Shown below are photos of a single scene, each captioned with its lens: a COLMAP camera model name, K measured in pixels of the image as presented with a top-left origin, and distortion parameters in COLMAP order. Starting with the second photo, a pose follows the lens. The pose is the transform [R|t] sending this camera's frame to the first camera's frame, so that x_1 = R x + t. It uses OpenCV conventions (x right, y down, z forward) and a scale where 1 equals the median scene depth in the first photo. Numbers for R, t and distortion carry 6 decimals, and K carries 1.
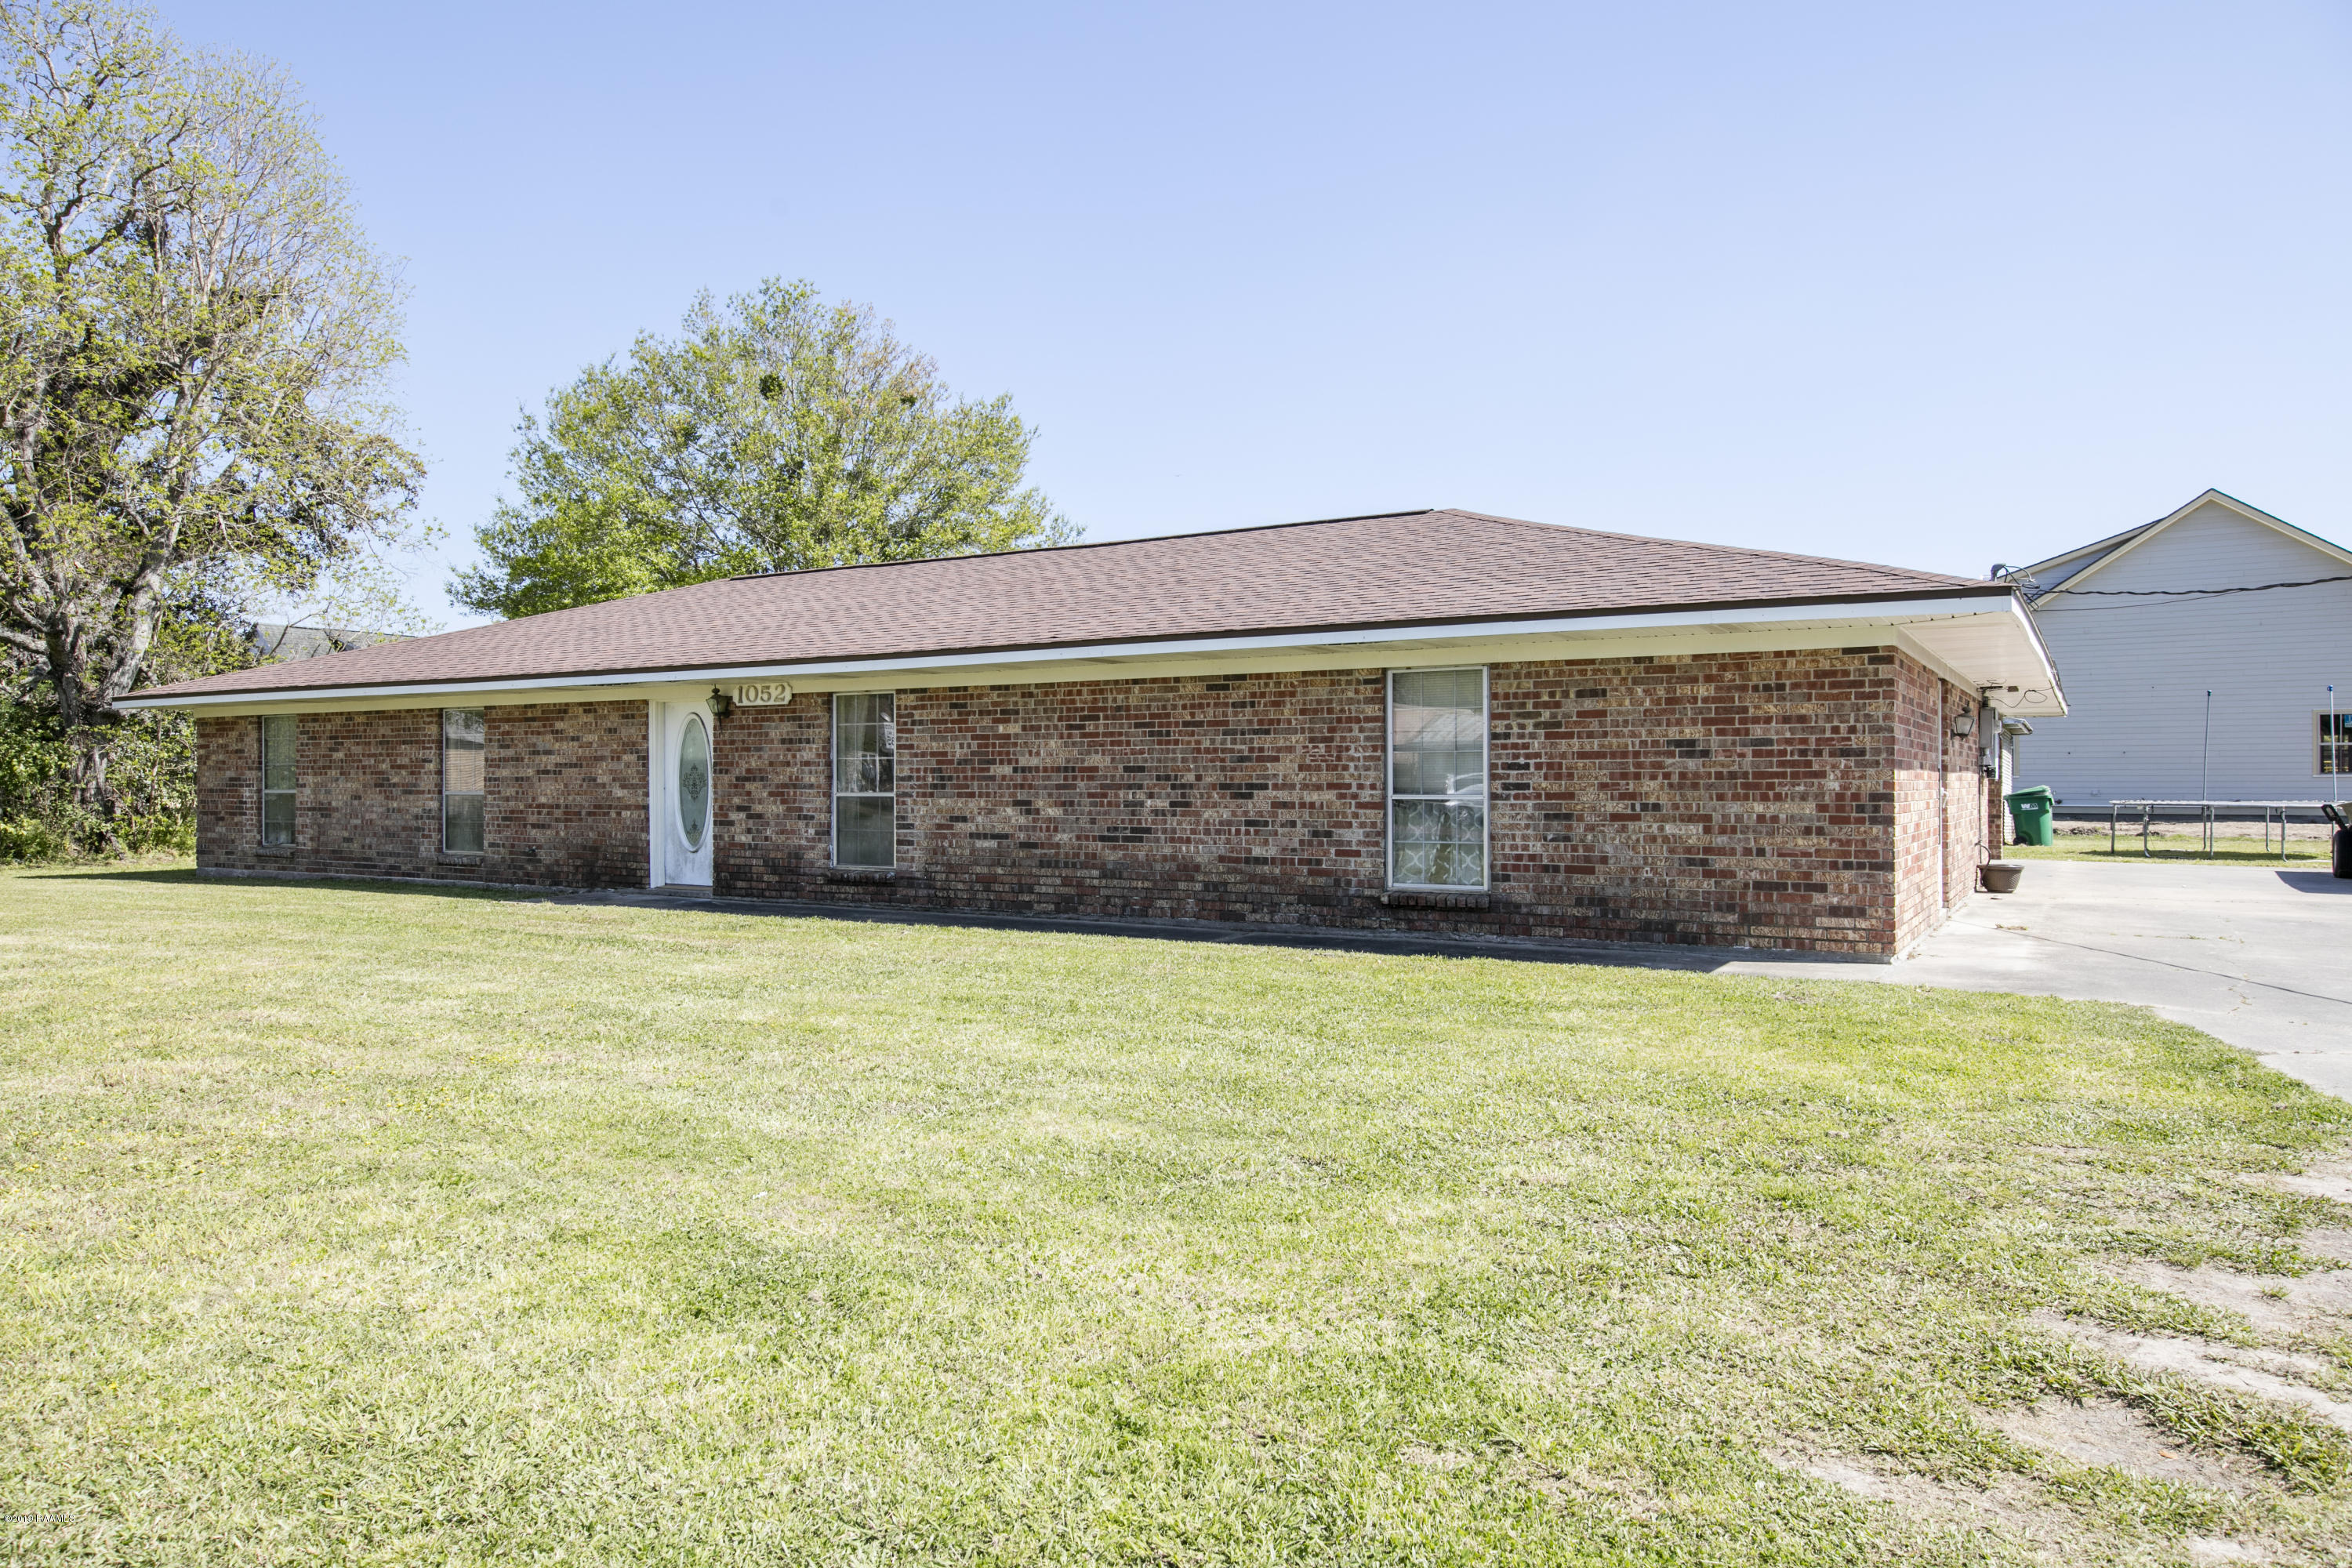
lens RADIAL K [[1538.6, 0, 1176.0], [0, 1538.6, 784.0], [0, 0, 1]] dist [0.011637, 0.003800]
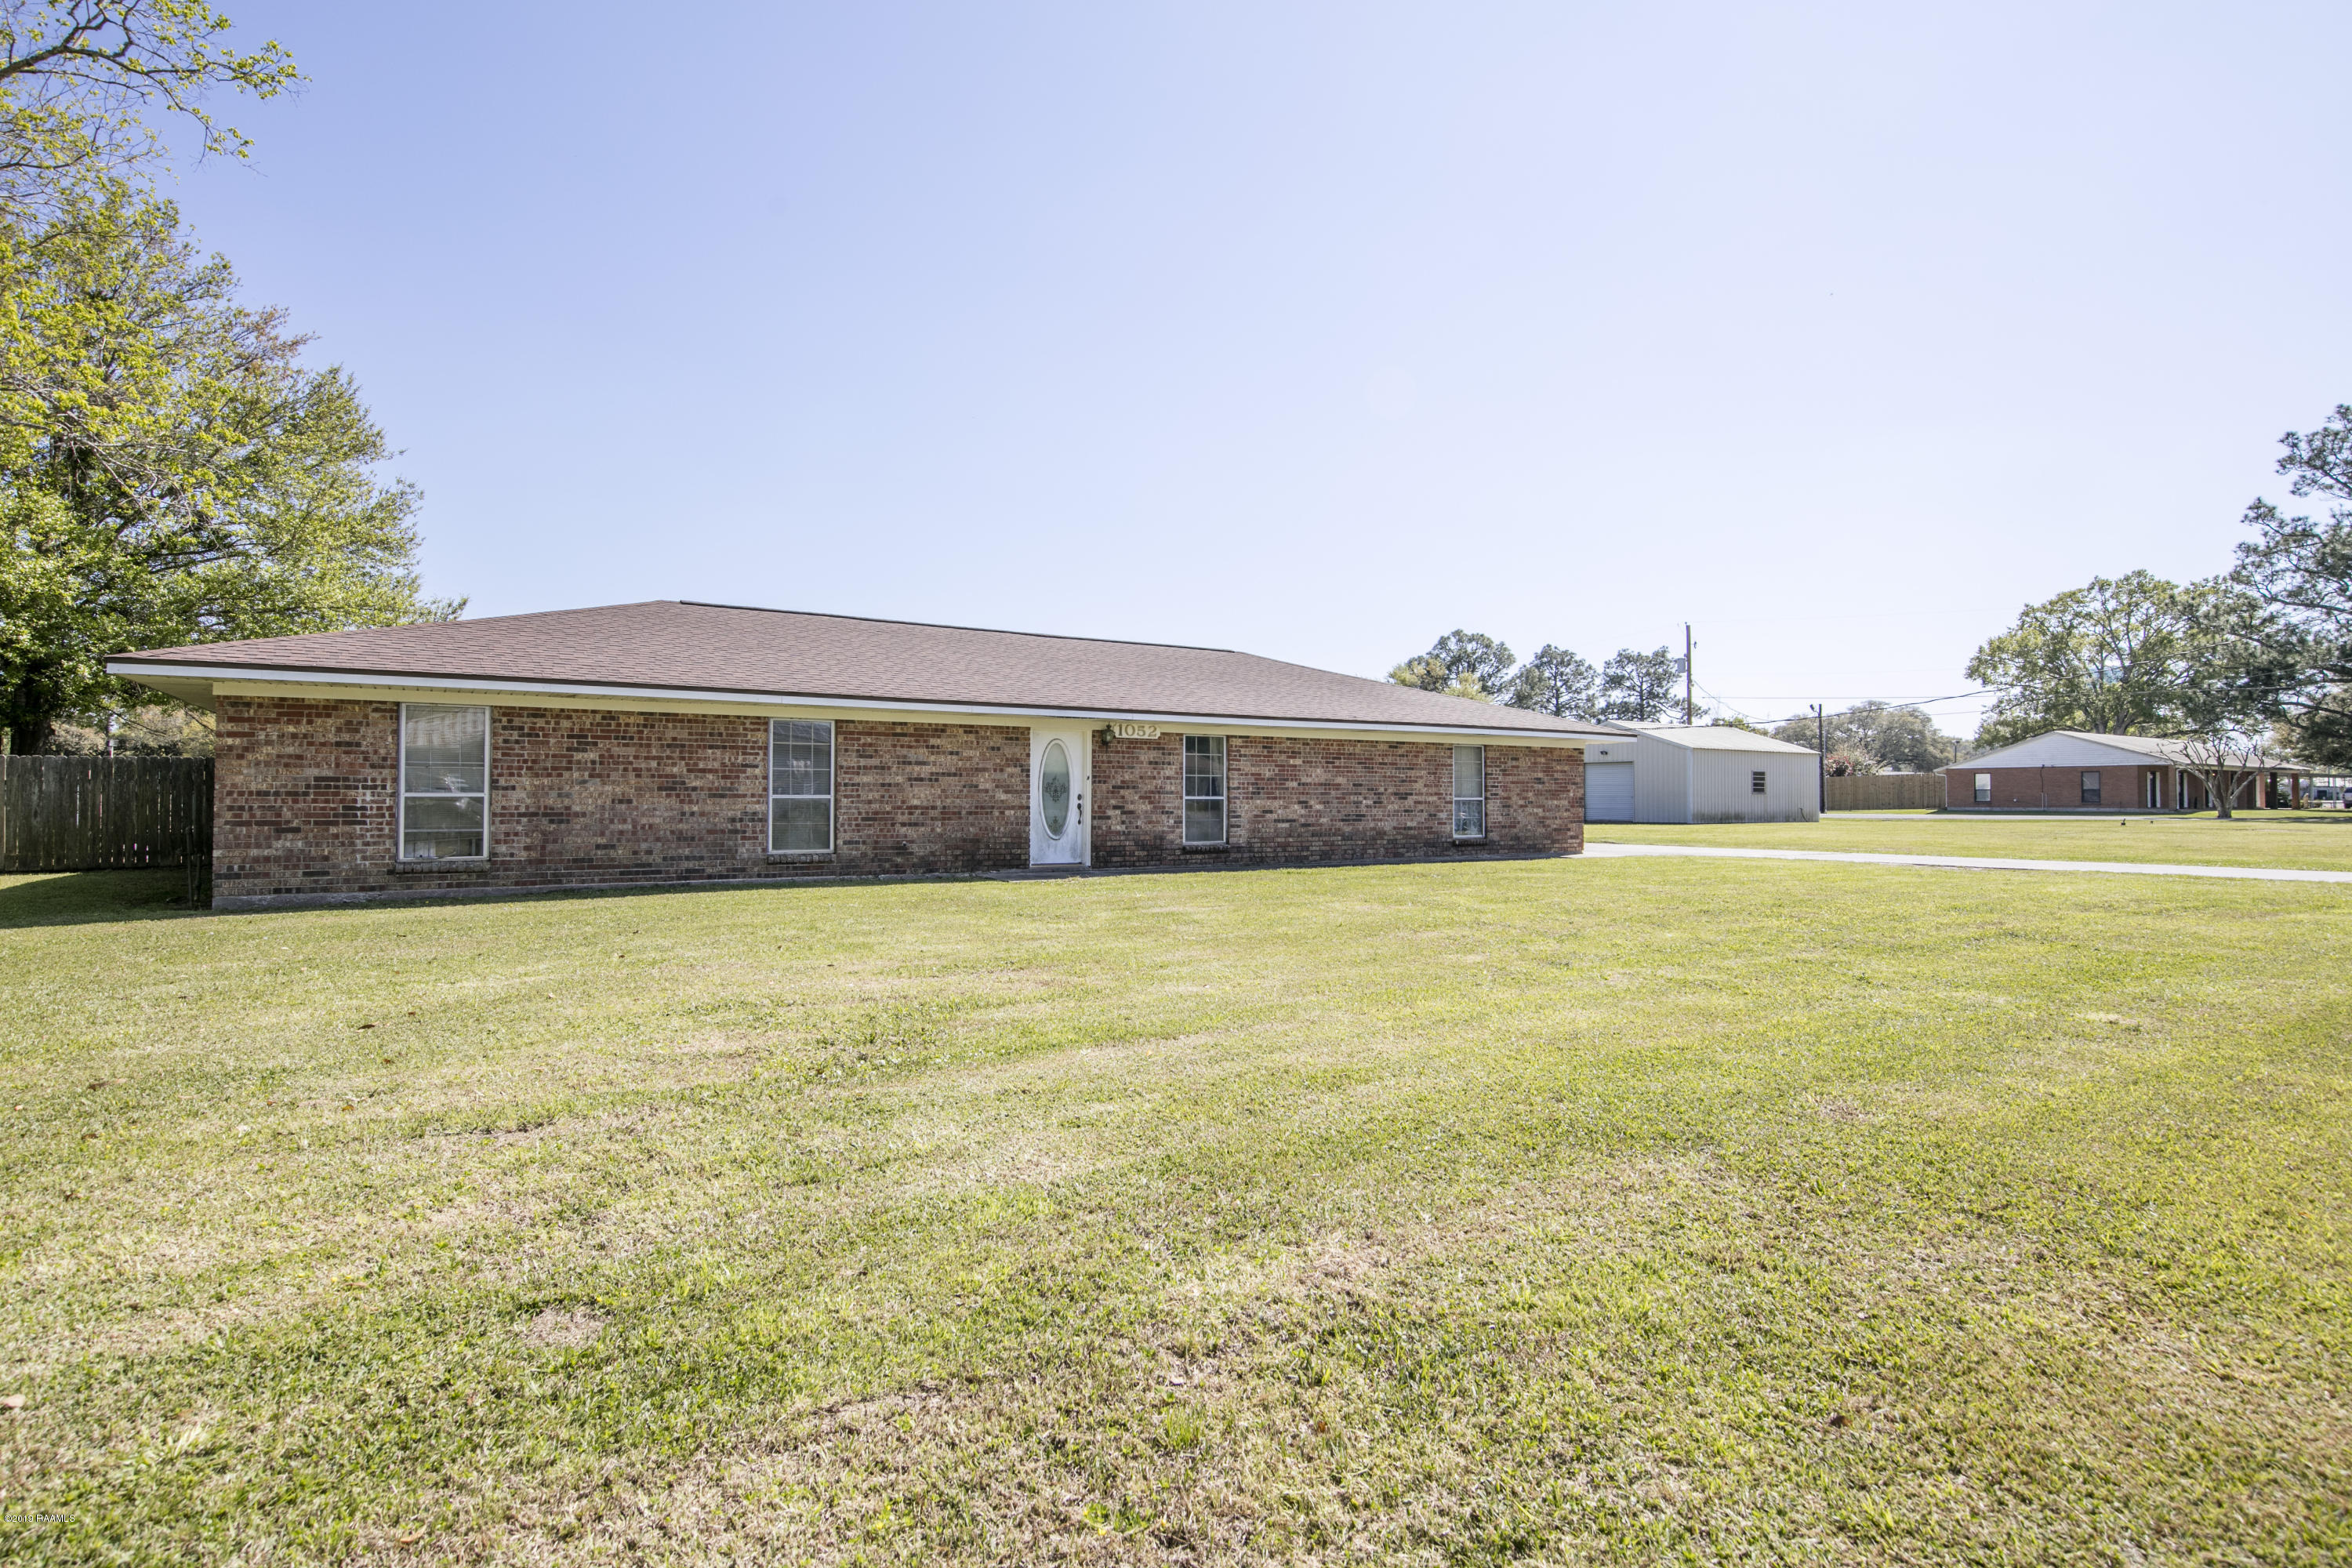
lens RADIAL K [[1158.9, 0, 1176.0], [0, 1158.9, 784.0], [0, 0, 1]] dist [0.003670, 0.000723]
pose [[0.441180, 0.011524, 0.897344, -1.386524], [-0.004301, 0.999933, -0.010726, 0.005776], [-0.897408, 0.000872, 0.441200, 0.512163]]
